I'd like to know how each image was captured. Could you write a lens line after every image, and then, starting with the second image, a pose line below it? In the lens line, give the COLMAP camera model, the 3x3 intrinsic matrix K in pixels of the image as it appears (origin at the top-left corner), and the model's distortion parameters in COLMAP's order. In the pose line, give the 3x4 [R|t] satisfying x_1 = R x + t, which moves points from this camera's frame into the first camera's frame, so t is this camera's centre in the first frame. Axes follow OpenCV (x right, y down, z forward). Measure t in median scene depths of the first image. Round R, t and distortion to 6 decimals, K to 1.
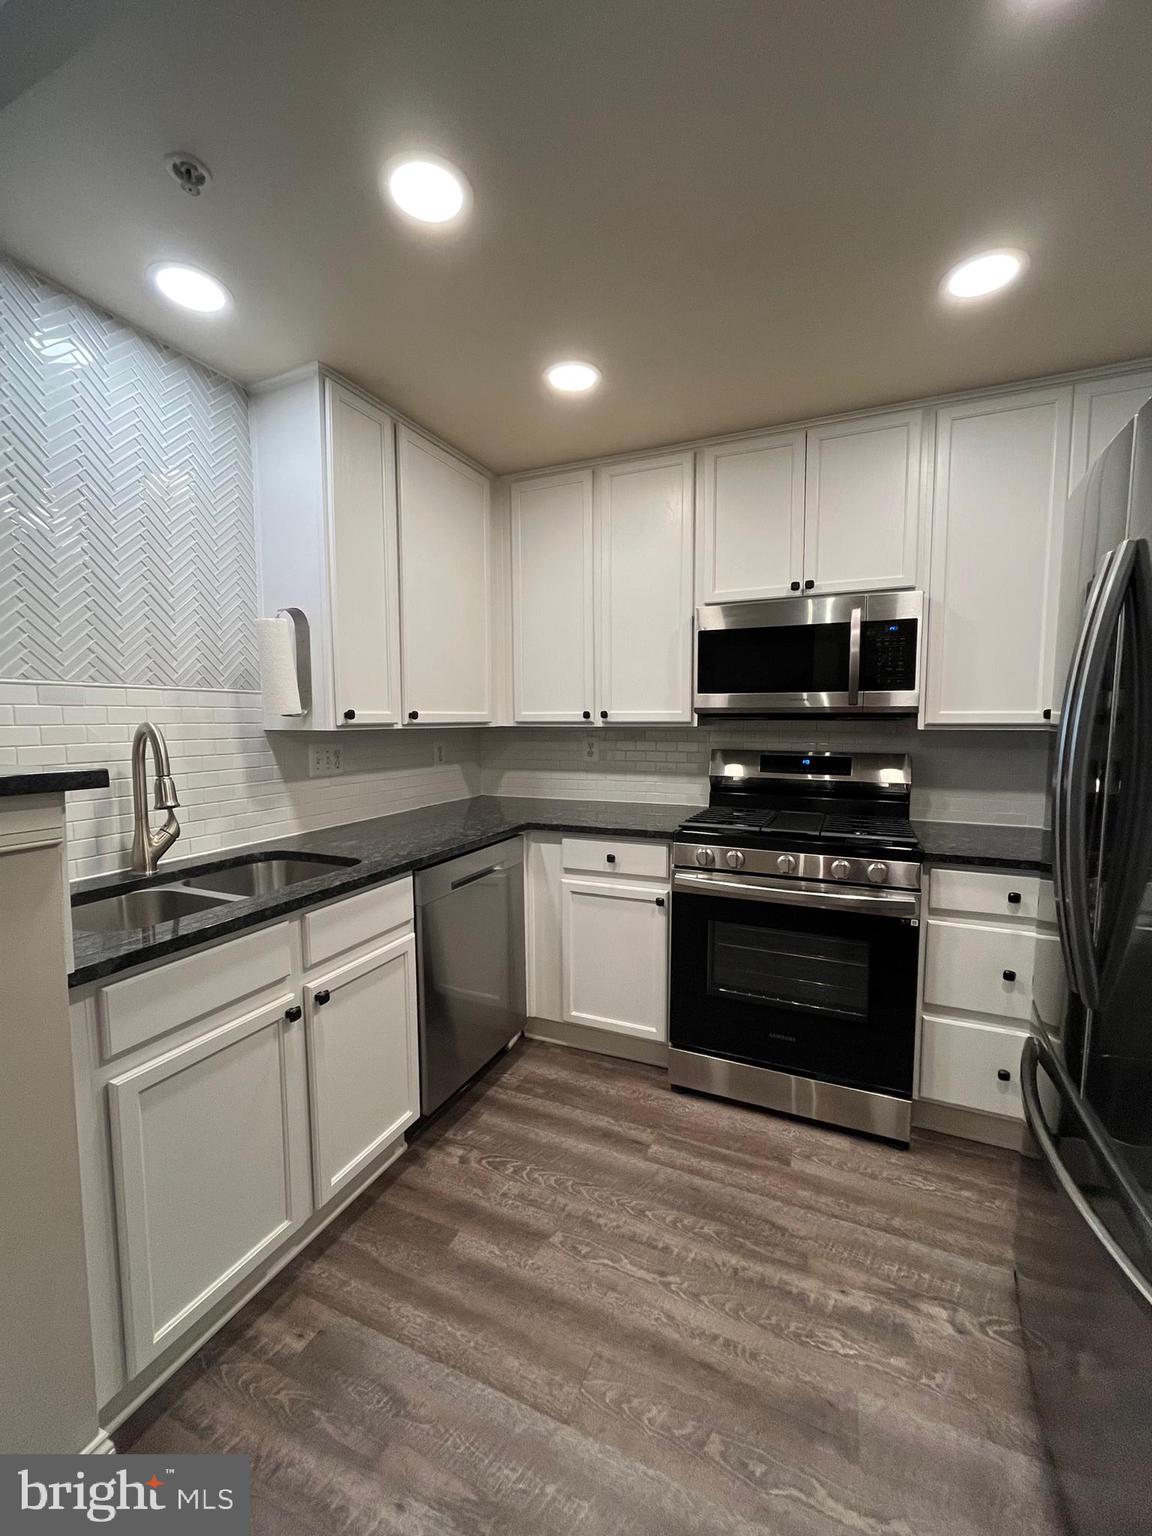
lens RADIAL K [[622.1, 0, 578.7], [0, 622.1, 764.6], [0, 0, 1]] dist [-0.001700, 0.000683]
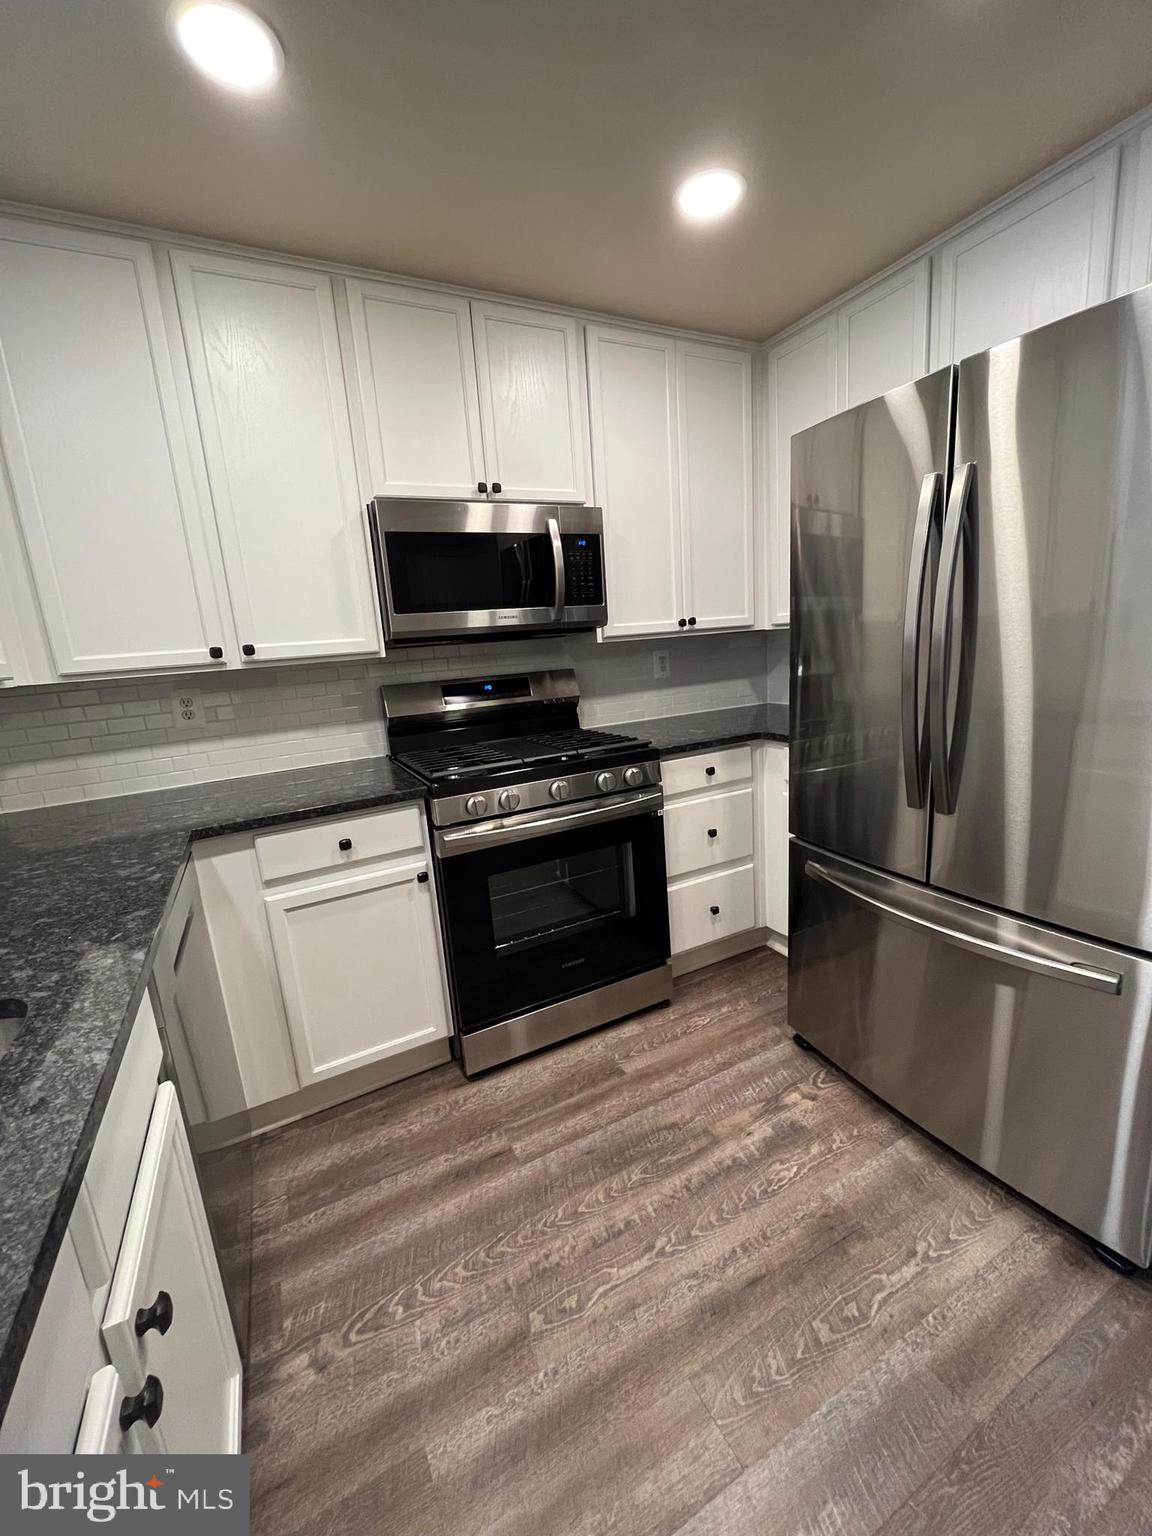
lens RADIAL K [[622.1, 0, 578.7], [0, 622.1, 764.6], [0, 0, 1]] dist [-0.001700, 0.000683]
pose [[0.620106, -0.198159, 0.759079, -0.387904], [0.129113, 0.980158, 0.150397, -0.018506], [-0.773820, 0.004745, 0.633387, 0.405827]]
